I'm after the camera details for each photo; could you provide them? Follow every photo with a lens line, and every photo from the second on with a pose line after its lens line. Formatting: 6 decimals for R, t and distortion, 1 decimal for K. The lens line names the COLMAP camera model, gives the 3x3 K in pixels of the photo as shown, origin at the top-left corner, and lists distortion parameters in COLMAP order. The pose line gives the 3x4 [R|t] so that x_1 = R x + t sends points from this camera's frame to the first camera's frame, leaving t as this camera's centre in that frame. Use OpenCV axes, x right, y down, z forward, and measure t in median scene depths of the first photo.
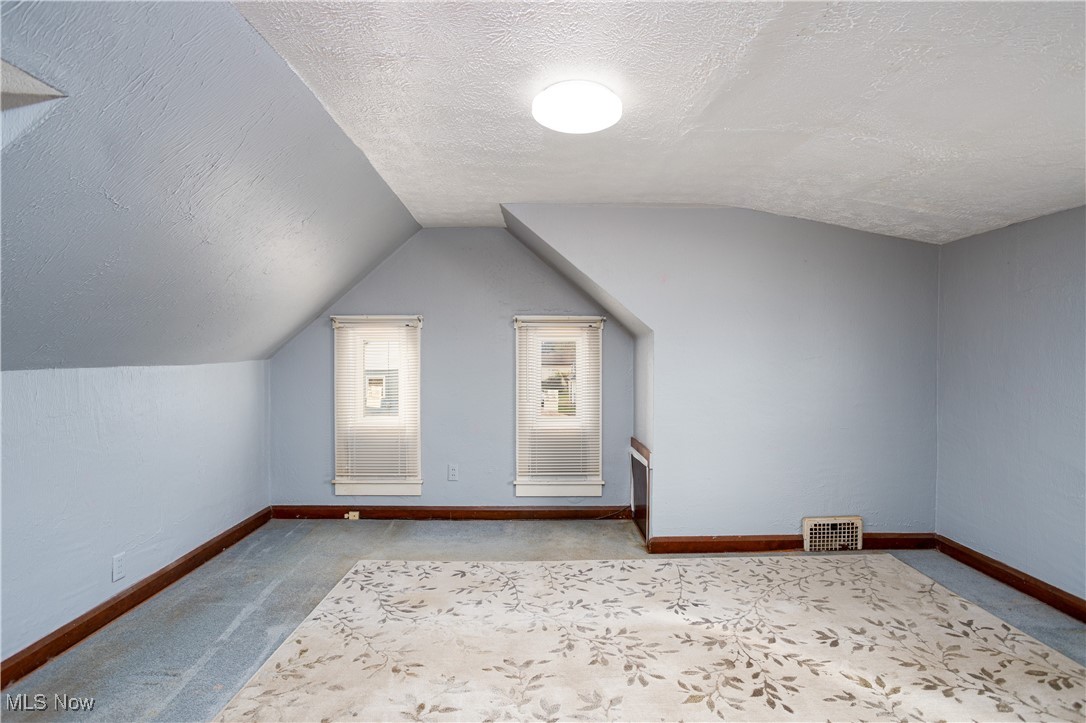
lens RADIAL K [[528.9, 0, 542.6], [0, 528.9, 357.7], [0, 0, 1]] dist [-0.028292, 0.011463]
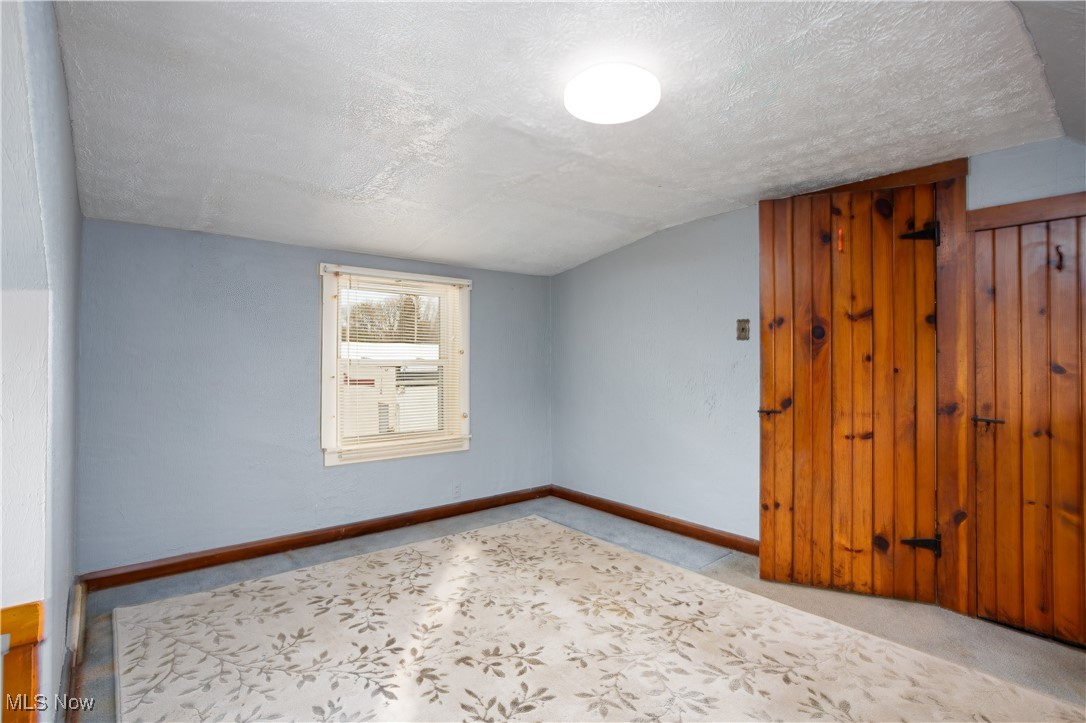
lens RADIAL K [[528.9, 0, 543.3], [0, 528.9, 355.4], [0, 0, 1]] dist [-0.028292, 0.011463]
pose [[-0.627994, -0.002797, 0.778214, -0.469280], [0.002189, 0.999983, 0.005361, -0.014985], [-0.778215, 0.005071, -0.627977, 1.316274]]
